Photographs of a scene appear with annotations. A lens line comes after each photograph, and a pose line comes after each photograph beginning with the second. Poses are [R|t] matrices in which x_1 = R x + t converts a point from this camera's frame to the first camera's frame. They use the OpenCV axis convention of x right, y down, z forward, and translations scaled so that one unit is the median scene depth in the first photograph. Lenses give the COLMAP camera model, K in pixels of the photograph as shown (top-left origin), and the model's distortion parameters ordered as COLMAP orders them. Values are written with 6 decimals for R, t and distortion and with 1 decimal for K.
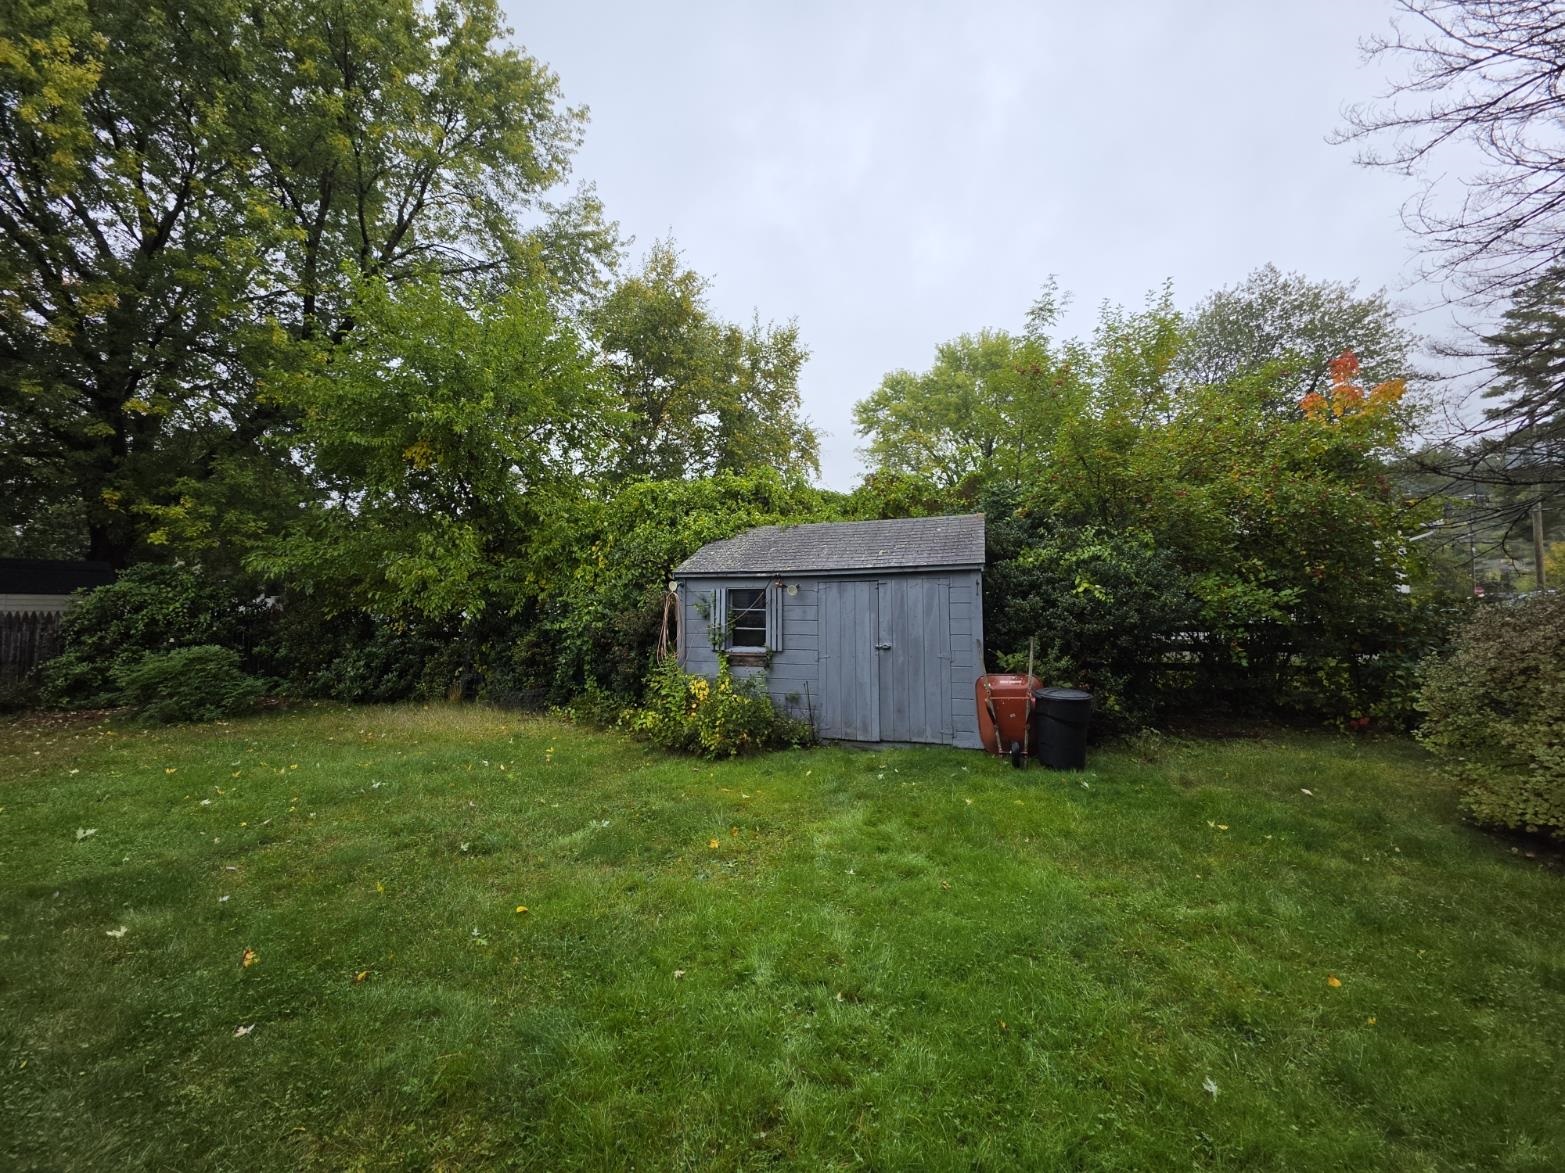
lens RADIAL K [[620.2, 0, 782.4], [0, 620.2, 587.4], [0, 0, 1]] dist [0.001996, 0.000026]
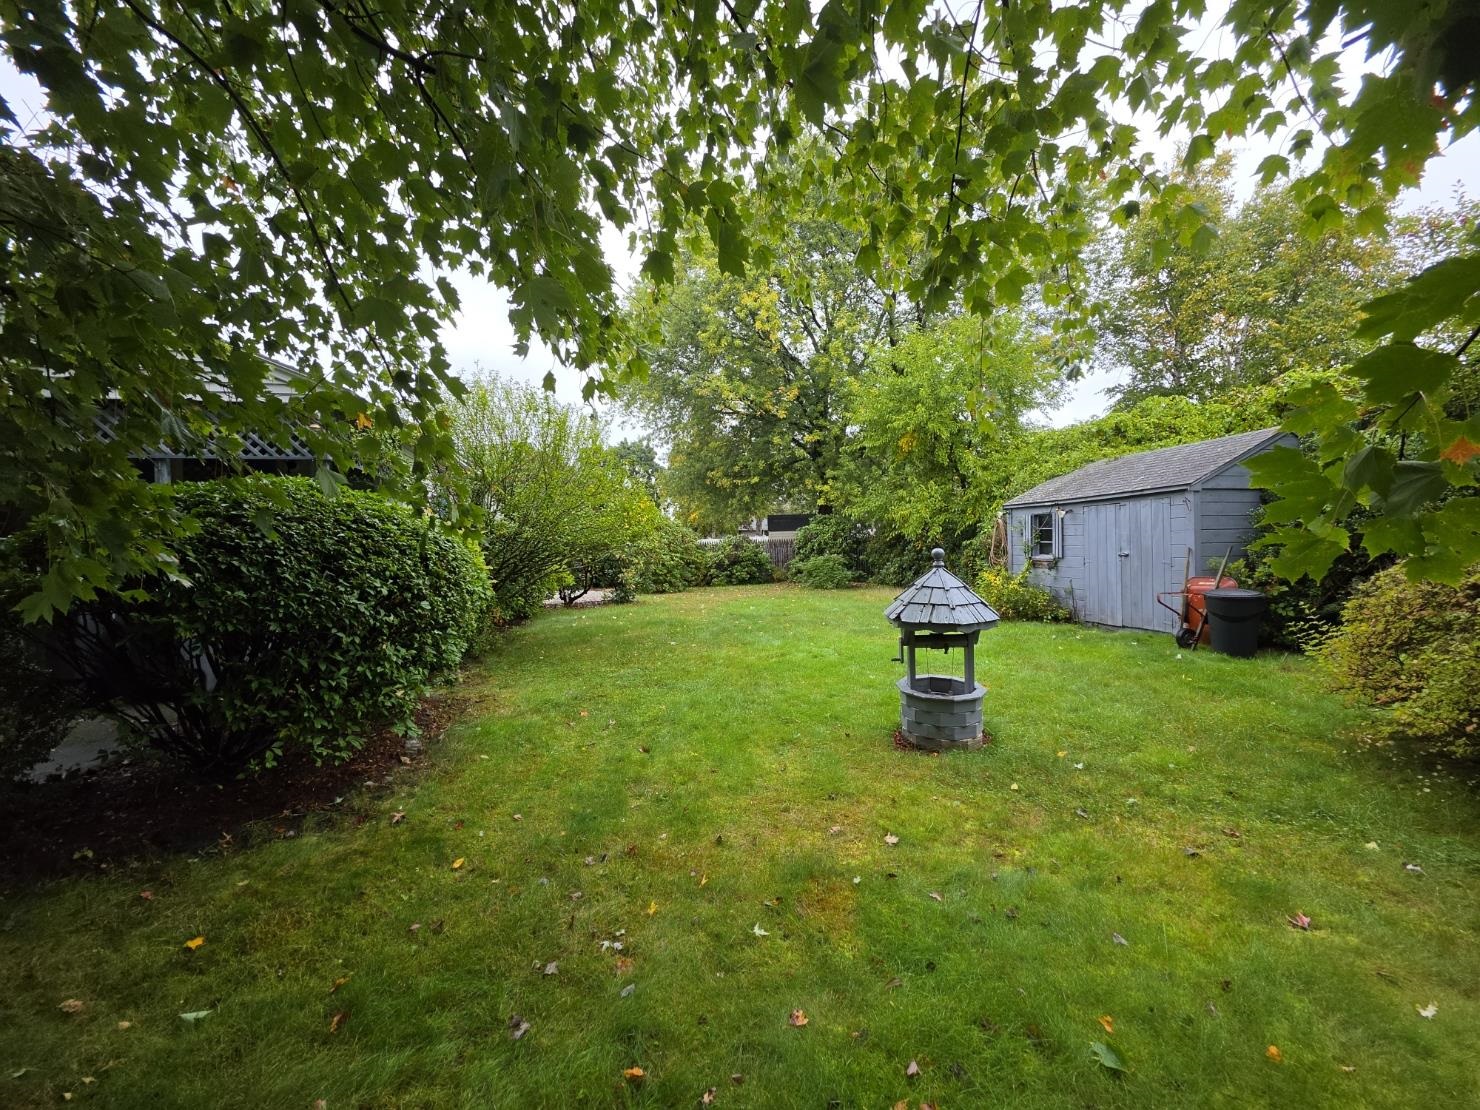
lens RADIAL K [[586.5, 0, 740.0], [0, 586.5, 553.6], [0, 0, 1]] dist [0.001996, 0.000026]
pose [[0.486718, 0.000170, -0.873559, 0.788369], [0.071927, 0.996597, 0.040269, -0.010884], [0.870593, -0.082433, 0.485049, -0.268132]]
